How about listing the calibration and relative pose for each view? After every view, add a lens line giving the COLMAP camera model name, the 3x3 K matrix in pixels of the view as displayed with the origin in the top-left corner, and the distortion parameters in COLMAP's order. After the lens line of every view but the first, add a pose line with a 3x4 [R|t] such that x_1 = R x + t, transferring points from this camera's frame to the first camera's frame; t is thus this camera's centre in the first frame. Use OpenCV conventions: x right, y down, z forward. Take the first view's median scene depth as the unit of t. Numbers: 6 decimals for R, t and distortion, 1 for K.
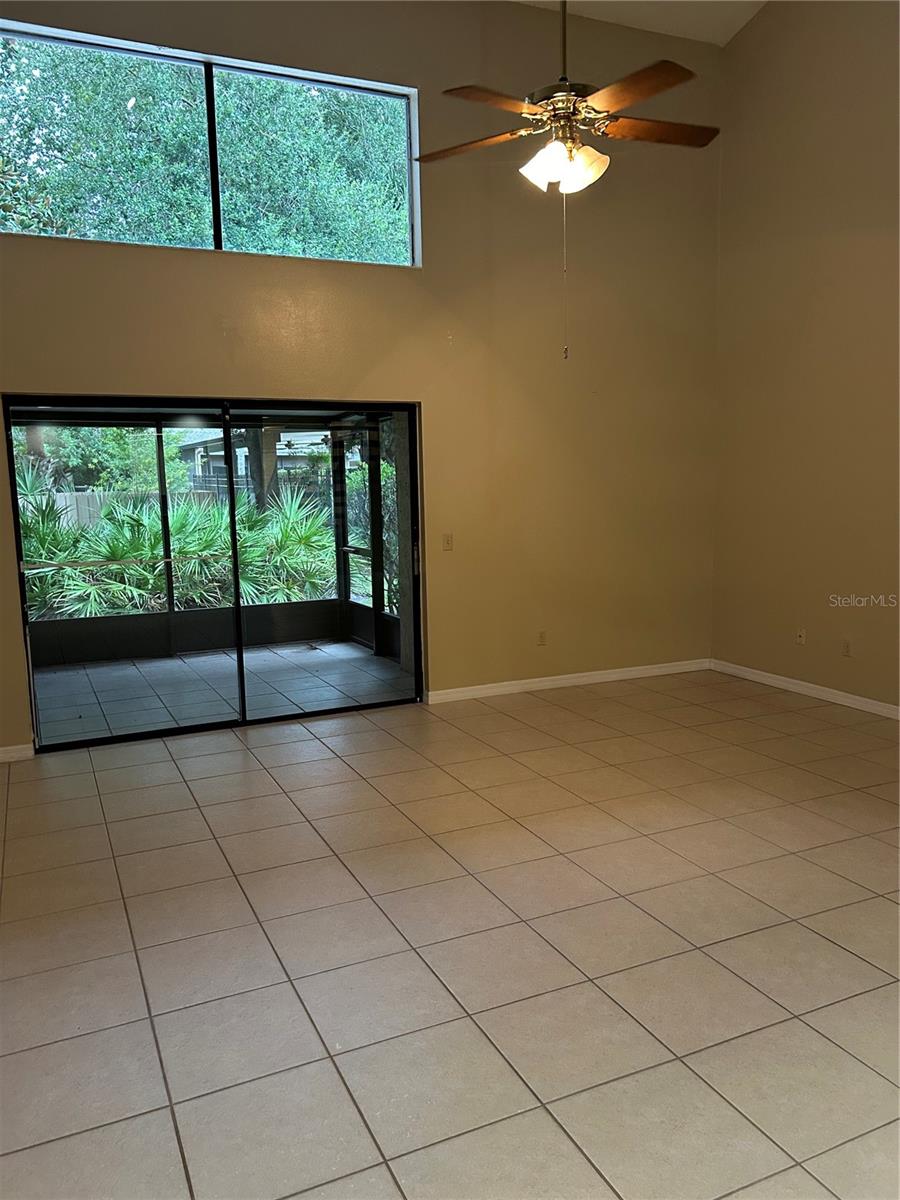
lens RADIAL K [[910.3, 0, 450.0], [0, 910.3, 600.0], [0, 0, 1]] dist [0.080370, -0.097767]
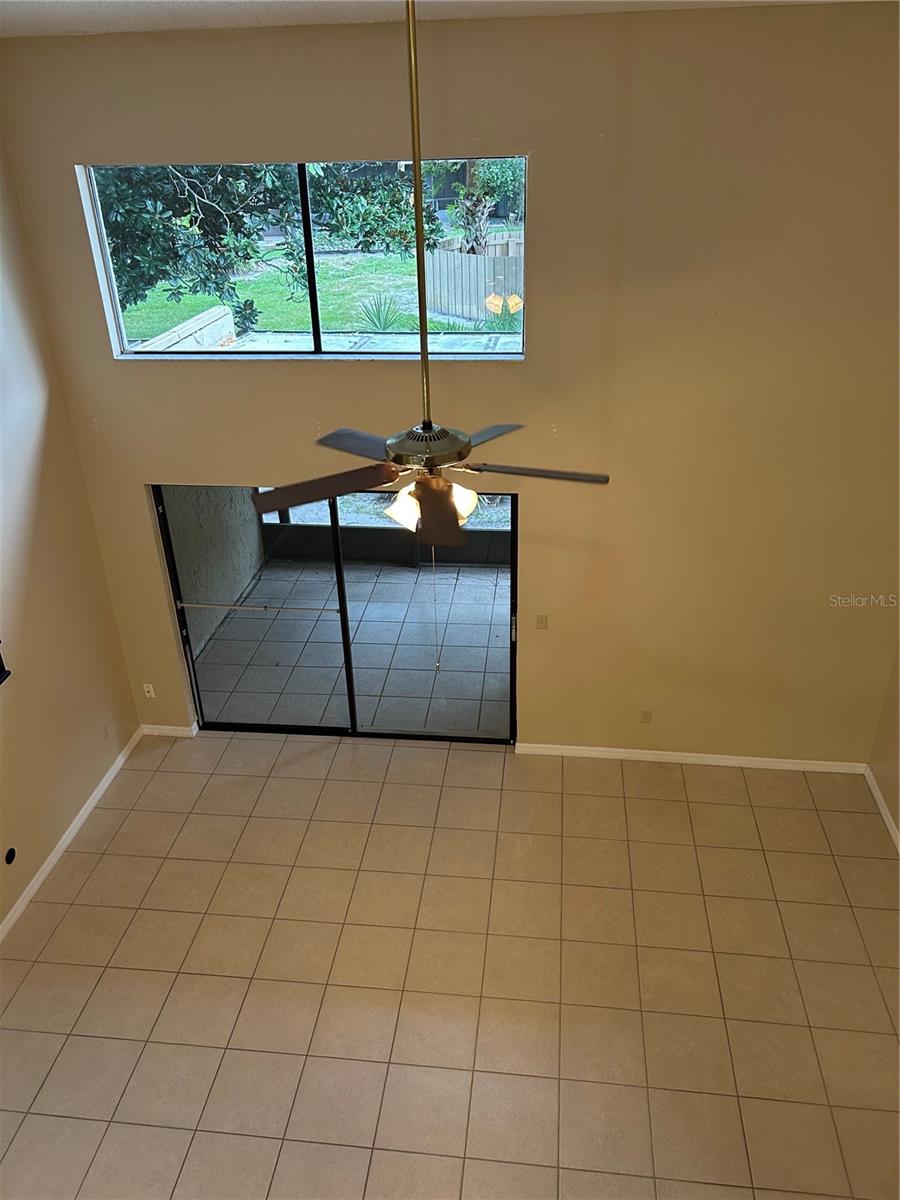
lens RADIAL K [[910.3, 0, 450.0], [0, 910.3, 600.0], [0, 0, 1]] dist [0.080370, -0.097767]
pose [[0.849327, 0.253440, -0.463047, 0.386540], [-0.065579, 0.921067, 0.383843, -0.488095], [0.523779, -0.295642, 0.798907, 0.163627]]
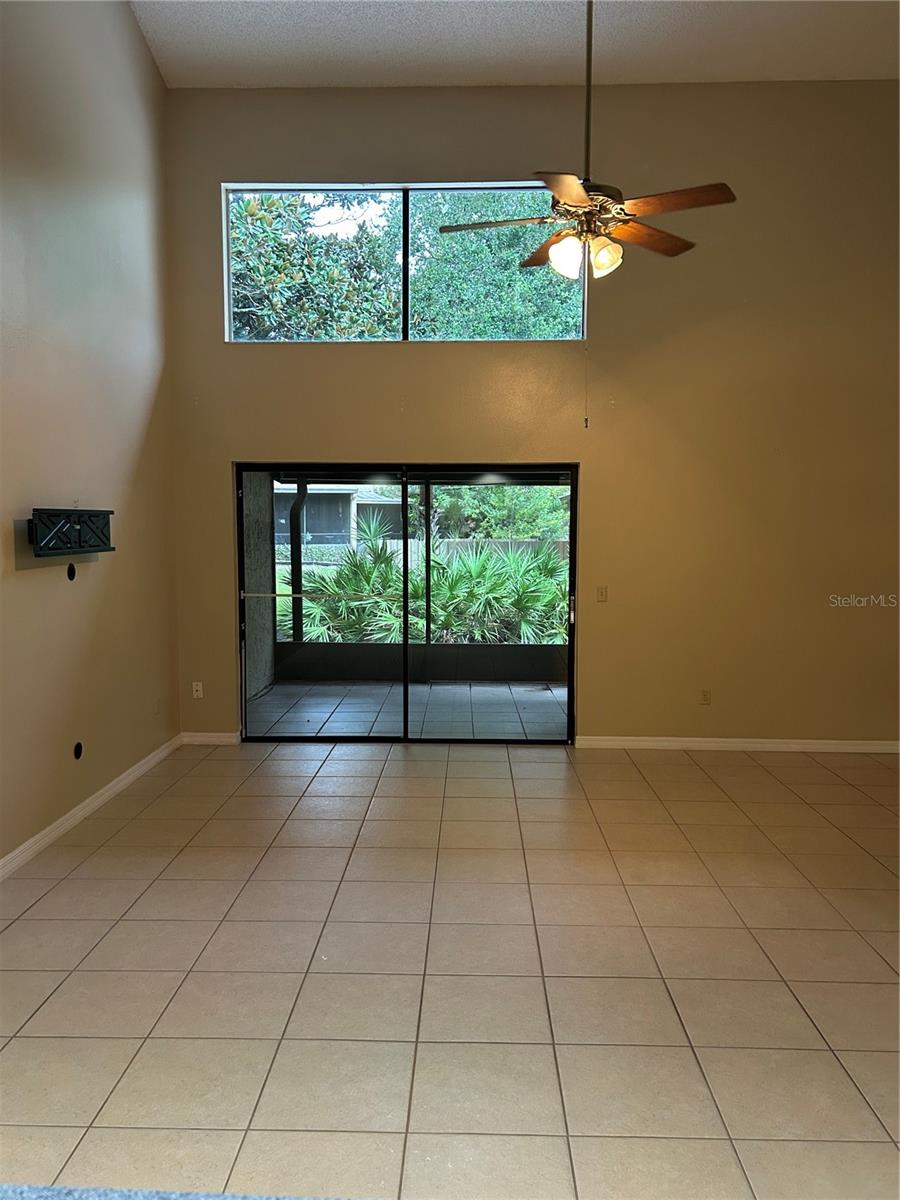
lens RADIAL K [[910.3, 0, 450.0], [0, 910.3, 600.0], [0, 0, 1]] dist [0.080370, -0.097767]
pose [[0.895325, 0.056642, -0.441798, 0.319975], [-0.080259, 0.996162, -0.034933, -0.006234], [0.438124, 0.066735, 0.896434, -0.018795]]
